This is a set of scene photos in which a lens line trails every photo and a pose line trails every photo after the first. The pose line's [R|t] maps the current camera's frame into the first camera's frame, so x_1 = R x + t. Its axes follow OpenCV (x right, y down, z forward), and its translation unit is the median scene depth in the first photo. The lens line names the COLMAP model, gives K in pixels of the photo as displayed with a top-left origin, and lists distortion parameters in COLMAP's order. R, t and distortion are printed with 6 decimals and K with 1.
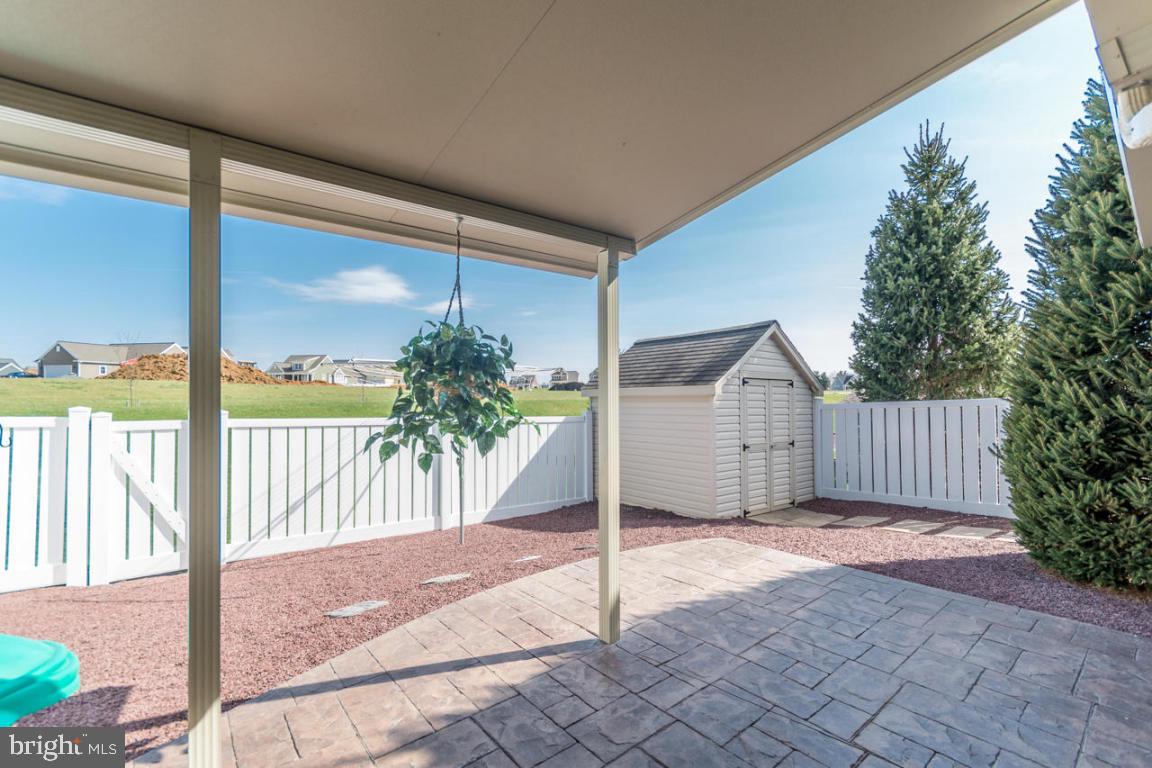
lens RADIAL K [[501.8, 0, 579.8], [0, 501.8, 388.7], [0, 0, 1]] dist [0.018548, 0.000145]
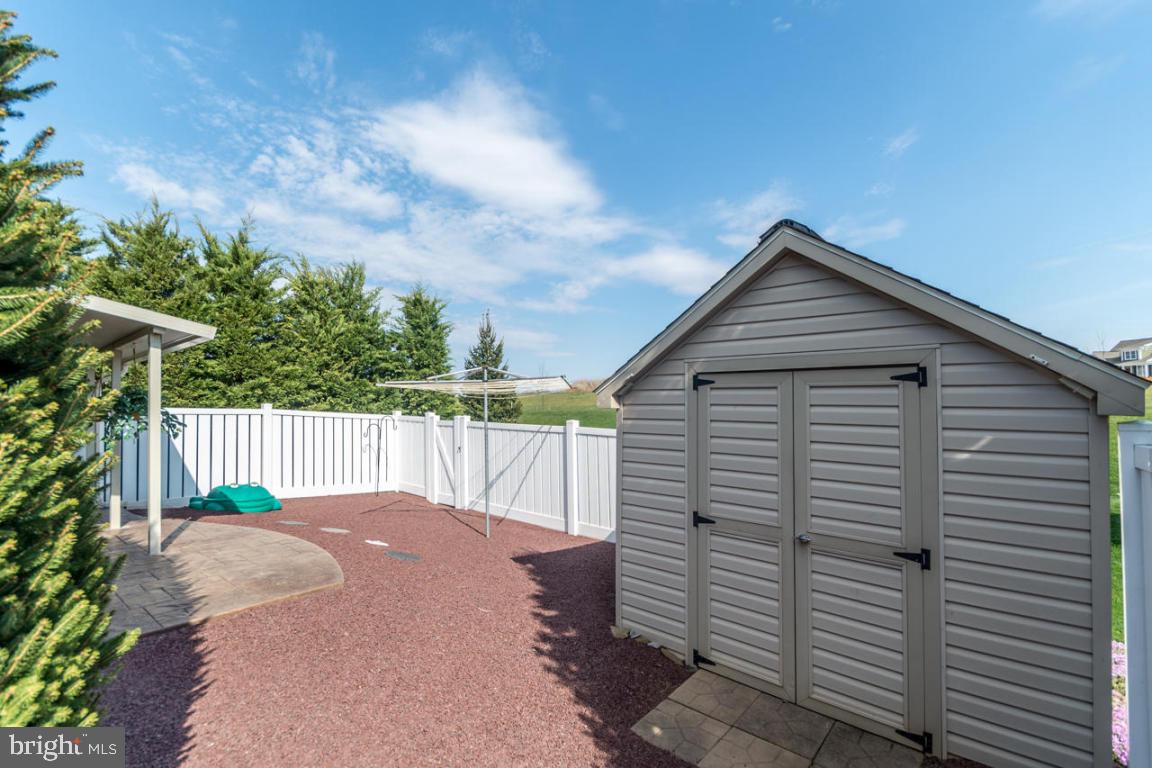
lens RADIAL K [[534.3, 0, 579.6], [0, 534.3, 391.7], [0, 0, 1]] dist [-0.000603, -0.000357]
pose [[0.165348, -0.021006, -0.986012, 0.806804], [0.028023, 0.999470, -0.016593, 0.001289], [0.985837, -0.024888, 0.165849, 0.805440]]
